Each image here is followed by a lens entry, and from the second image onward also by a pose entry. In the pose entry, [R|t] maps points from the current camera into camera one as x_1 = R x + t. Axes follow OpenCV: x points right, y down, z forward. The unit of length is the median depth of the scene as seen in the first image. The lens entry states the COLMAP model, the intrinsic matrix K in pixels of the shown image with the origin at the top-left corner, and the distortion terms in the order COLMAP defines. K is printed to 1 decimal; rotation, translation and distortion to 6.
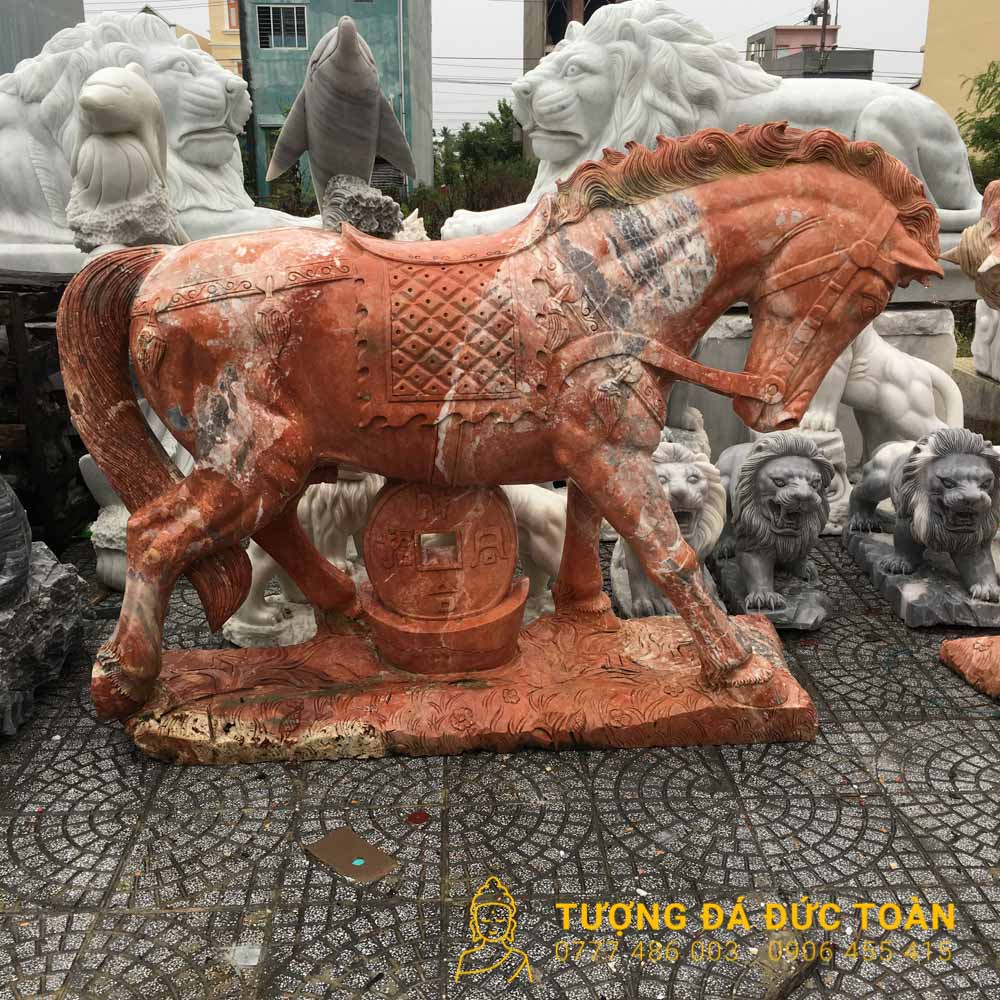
lens RADIAL K [[1147.3, 0, 499.4], [0, 1147.3, 504.4], [0, 0, 1]] dist [0.052457, 0.000000]
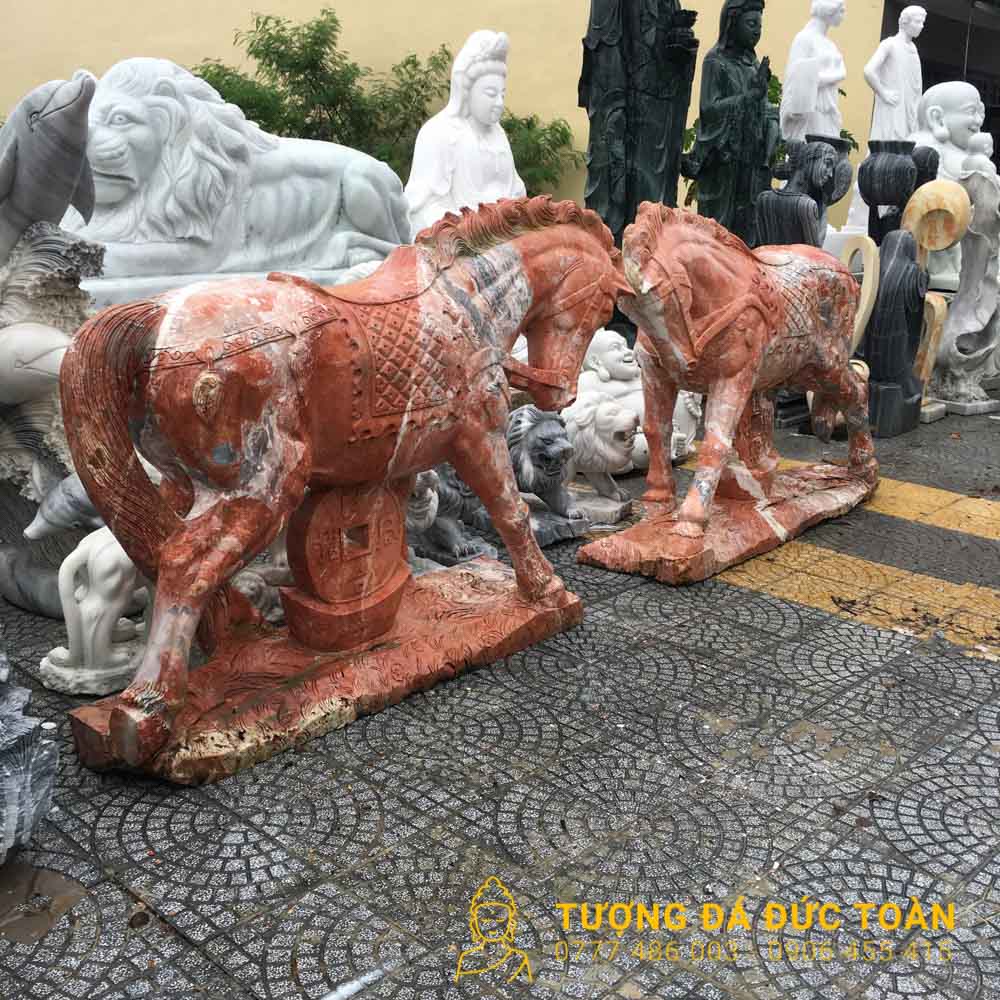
lens RADIAL K [[1147.3, 0, 507.7], [0, 1147.3, 505.5], [0, 0, 1]] dist [0.052457, 0.000000]
pose [[0.711464, -0.169650, 0.681937, -0.810223], [0.180388, 0.981995, 0.056099, -0.038167], [-0.679176, 0.083101, 0.729256, 0.015885]]
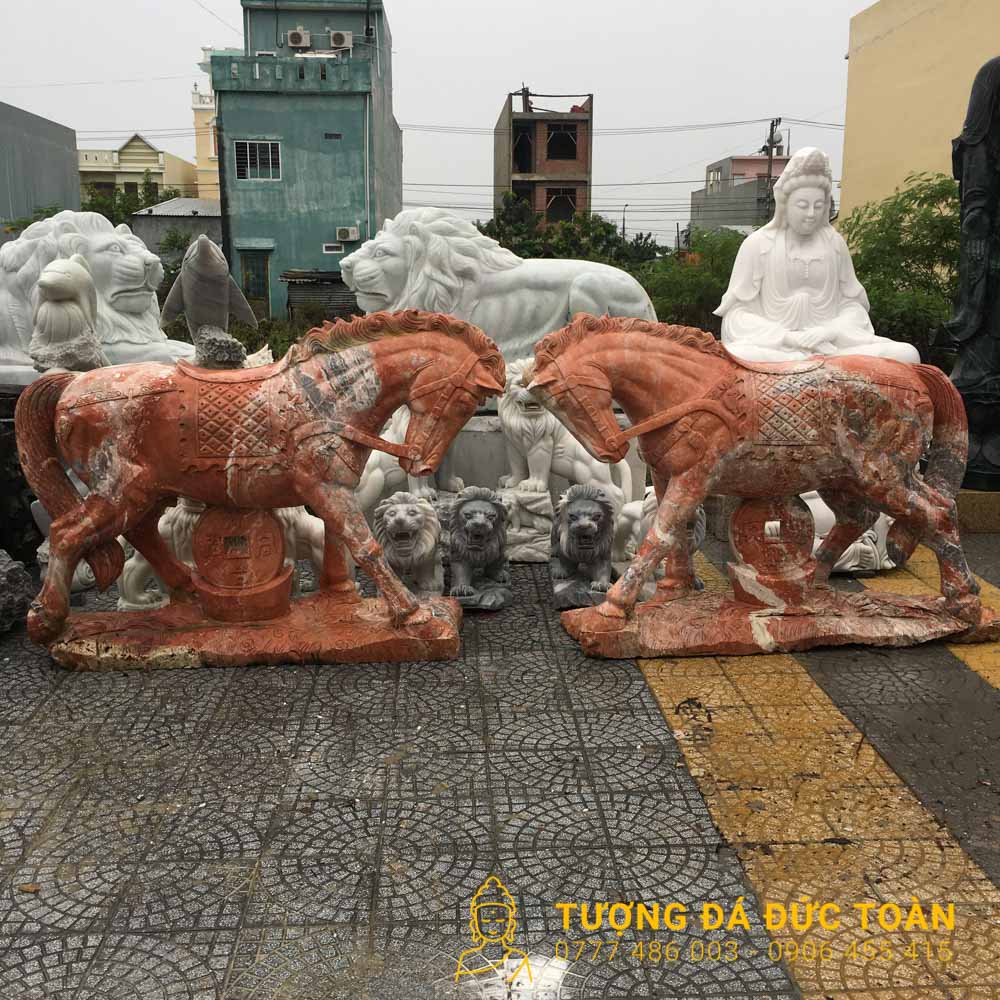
lens RADIAL K [[1147.3, 0, 503.2], [0, 1147.3, 507.7], [0, 0, 1]] dist [0.052457, 0.000000]
pose [[0.999827, 0.002897, 0.018399, 0.338830], [-0.001231, 0.995950, -0.089903, 0.146793], [-0.018585, 0.089864, 0.995781, -0.781567]]
